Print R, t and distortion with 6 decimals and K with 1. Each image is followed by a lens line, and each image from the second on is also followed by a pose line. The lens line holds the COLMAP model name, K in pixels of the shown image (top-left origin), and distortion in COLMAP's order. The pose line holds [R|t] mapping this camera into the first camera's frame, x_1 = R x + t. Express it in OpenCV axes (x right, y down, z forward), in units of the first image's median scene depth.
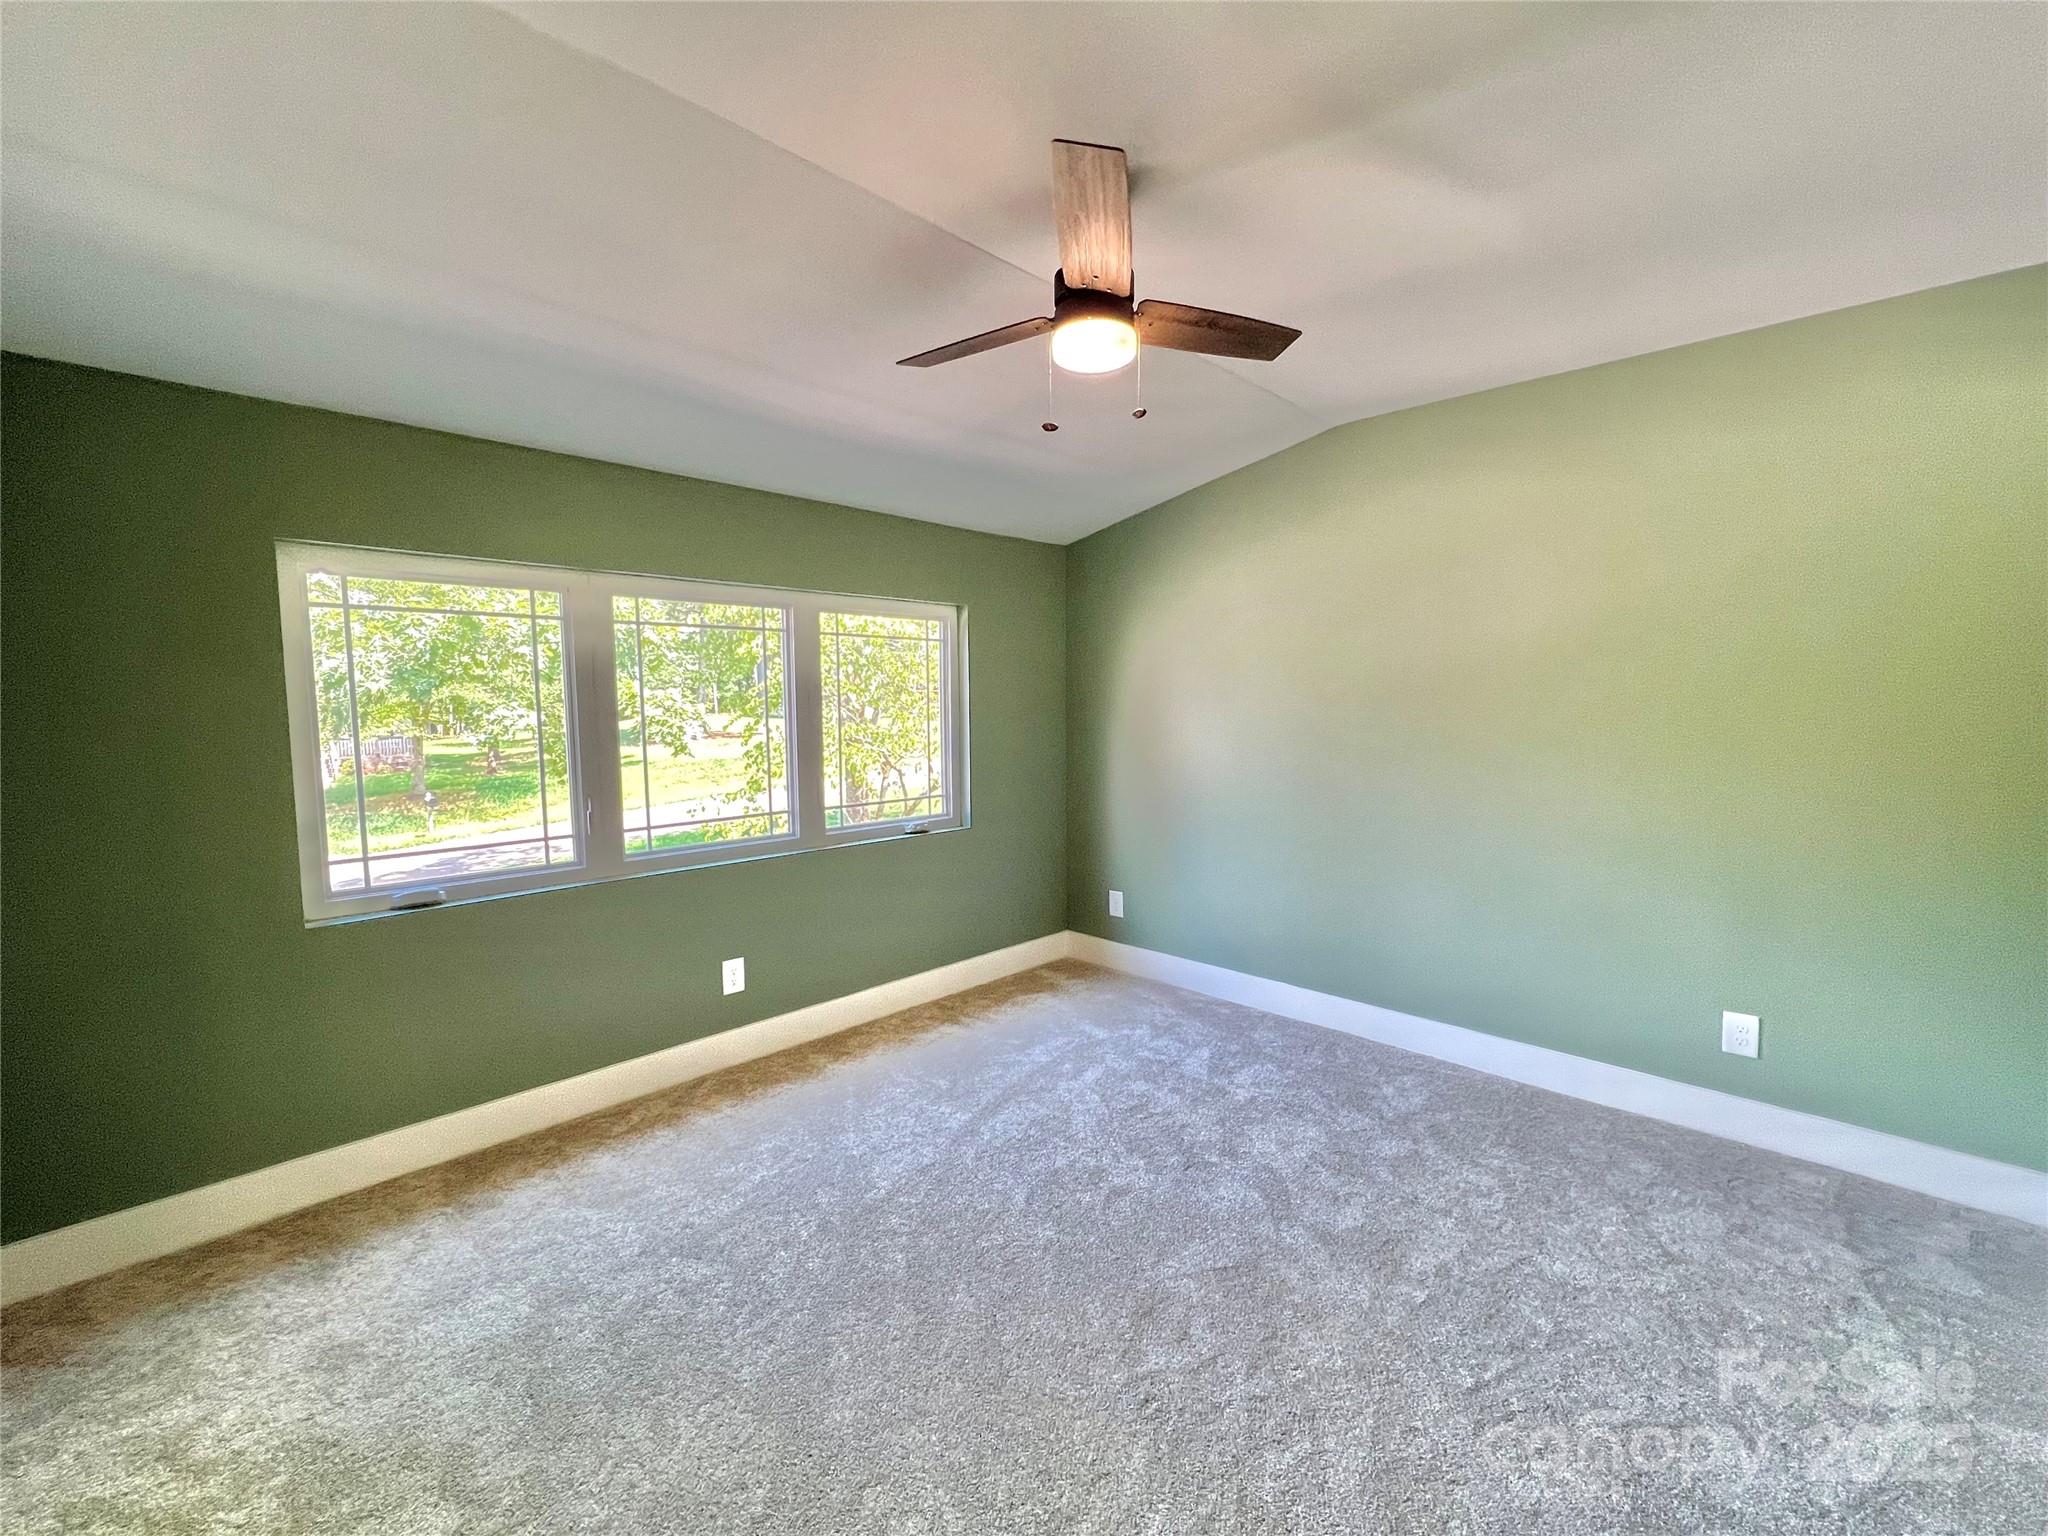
lens RADIAL K [[885.6, 0, 1024.0], [0, 885.6, 768.0], [0, 0, 1]] dist [-0.003590, -0.000326]
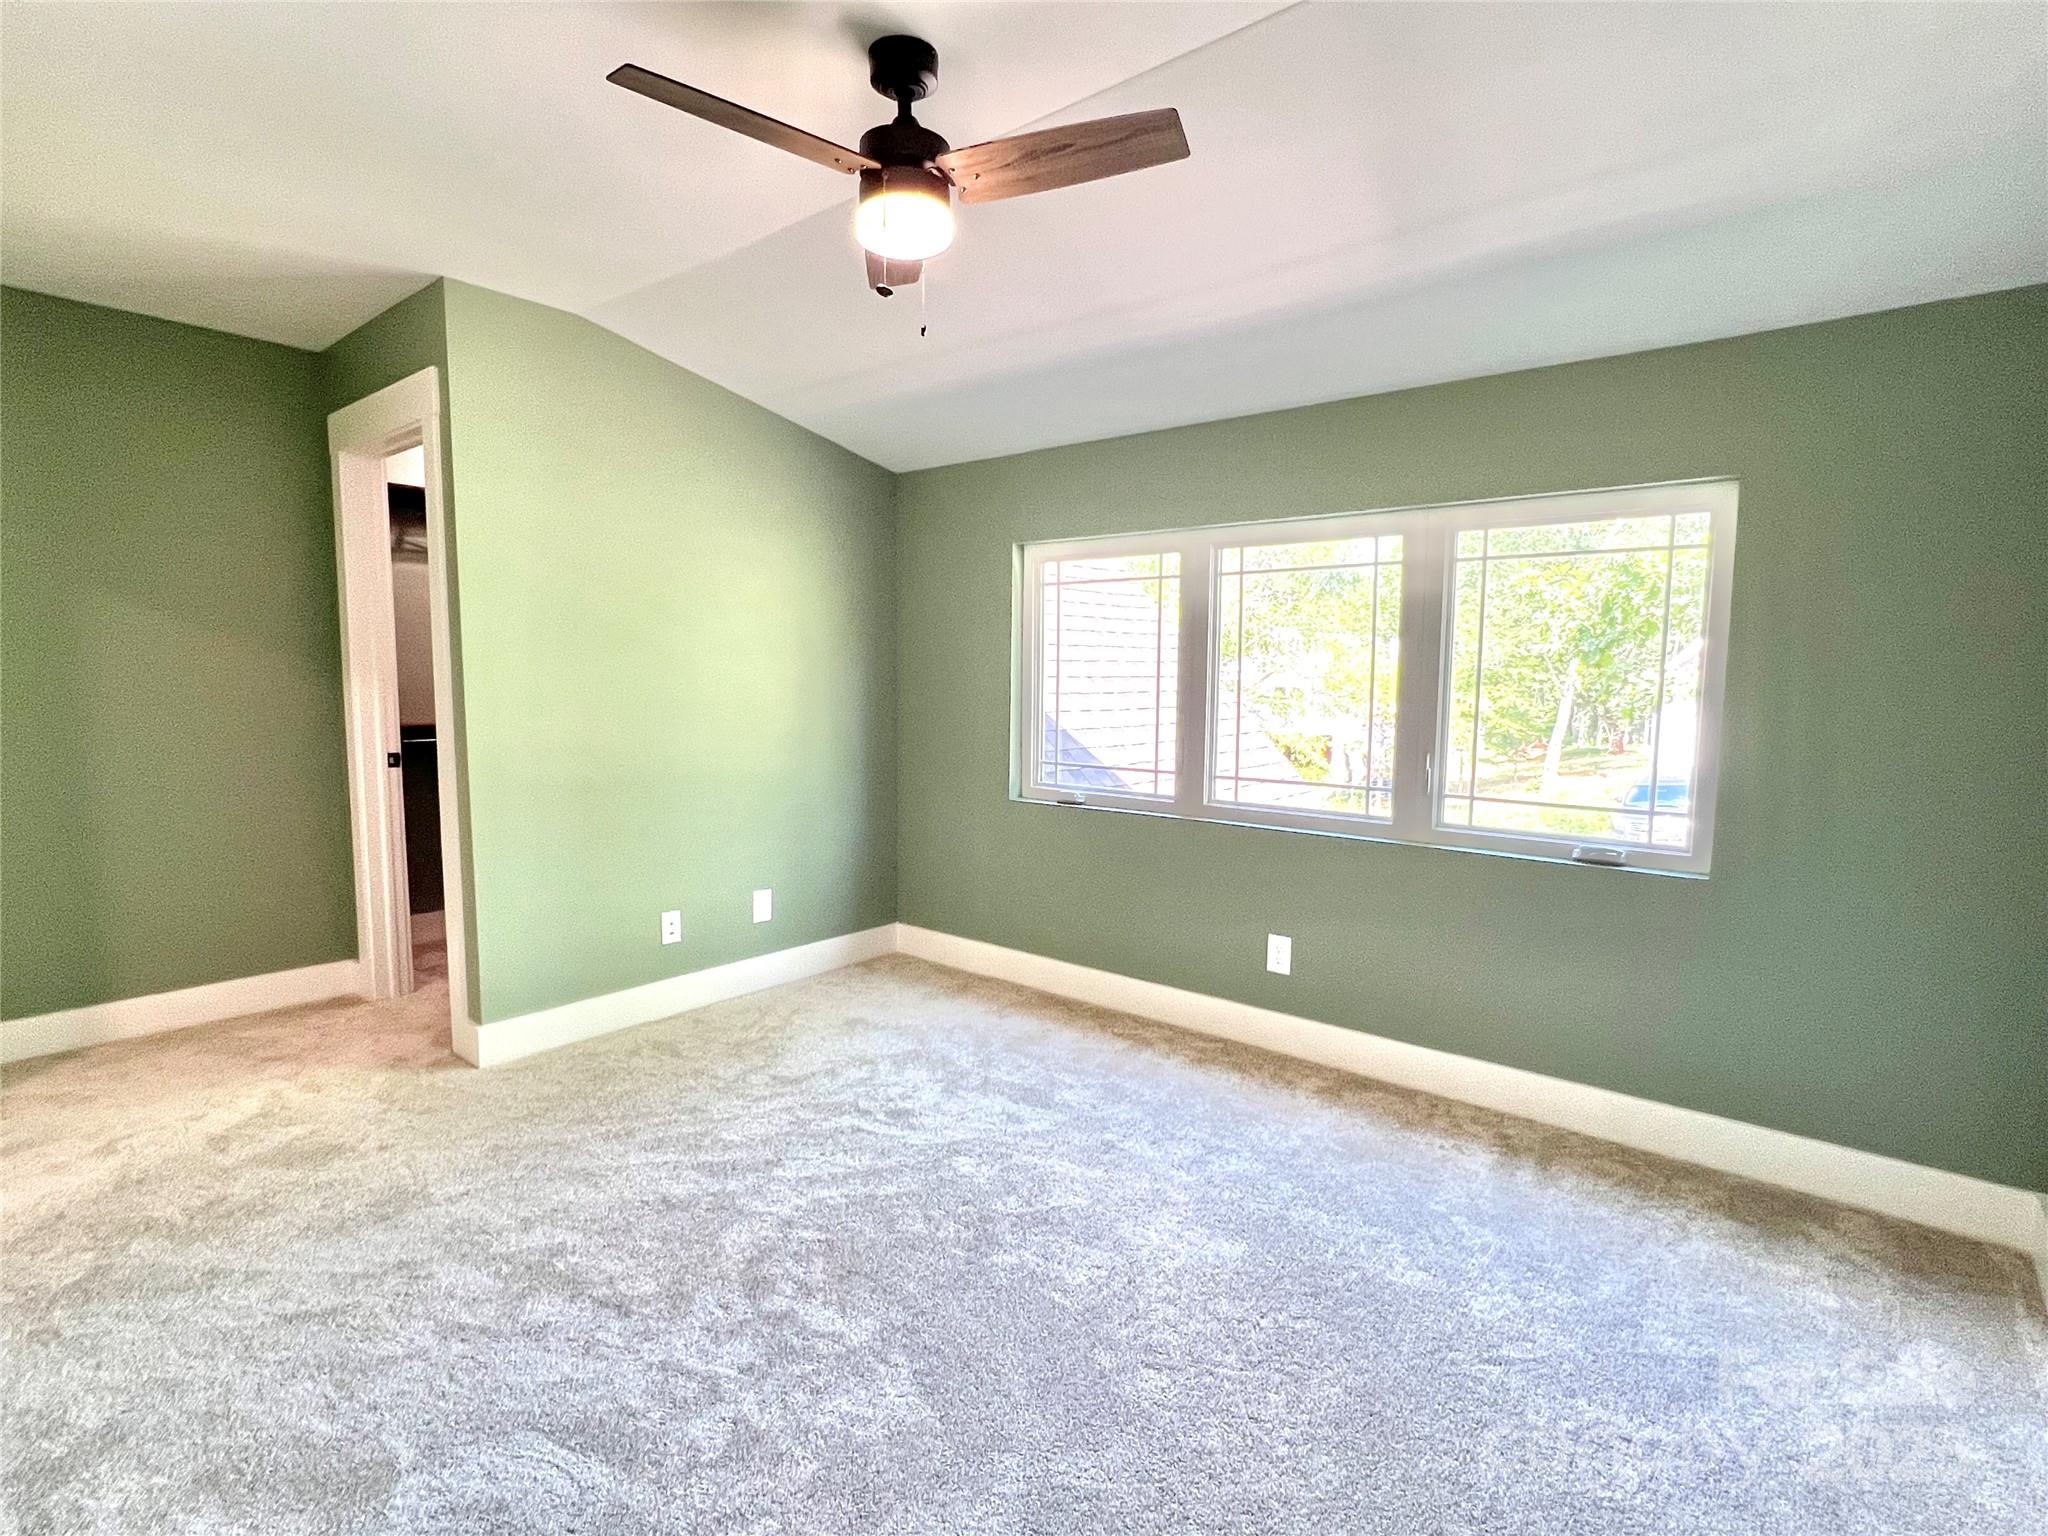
lens RADIAL K [[999.4, 0, 1024.0], [0, 999.4, 768.0], [0, 0, 1]] dist [-0.029204, -0.000108]
pose [[0.050265, 0.121474, -0.991321, 0.659583], [-0.071363, 0.990476, 0.117752, -0.058055], [0.996183, 0.064825, 0.058455, 0.674609]]
